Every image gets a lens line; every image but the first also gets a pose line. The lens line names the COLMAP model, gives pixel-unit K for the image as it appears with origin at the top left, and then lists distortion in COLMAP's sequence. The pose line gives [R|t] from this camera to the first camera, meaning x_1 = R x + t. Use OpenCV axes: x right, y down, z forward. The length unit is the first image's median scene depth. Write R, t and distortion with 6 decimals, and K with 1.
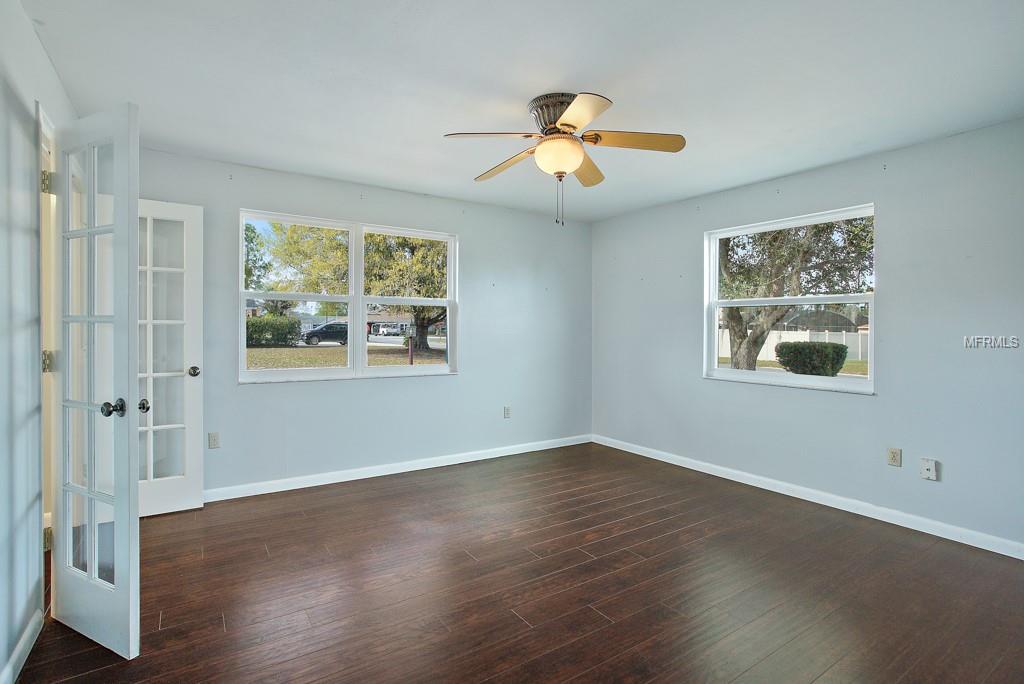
lens RADIAL K [[492.9, 0, 504.4], [0, 492.9, 332.2], [0, 0, 1]] dist [-0.040441, 0.022208]
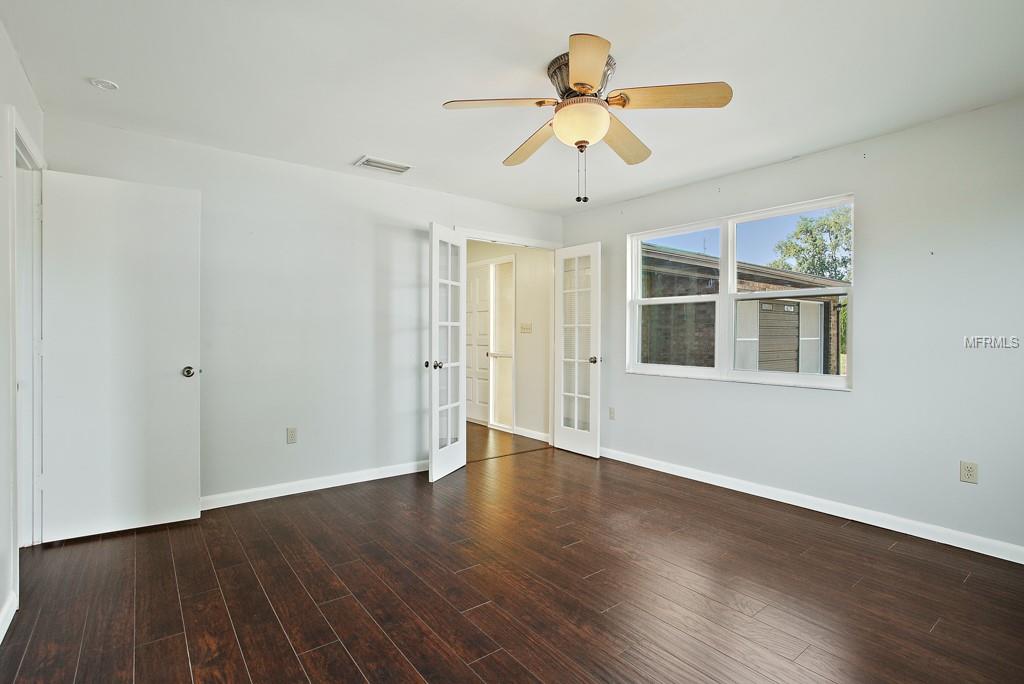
lens RADIAL K [[492.9, 0, 502.8], [0, 492.9, 341.1], [0, 0, 1]] dist [-0.040441, 0.022208]
pose [[0.076804, 0.005801, -0.997029, 0.756843], [-0.011433, 0.999922, 0.004937, 0.021246], [0.996981, 0.011020, 0.076864, 0.619364]]
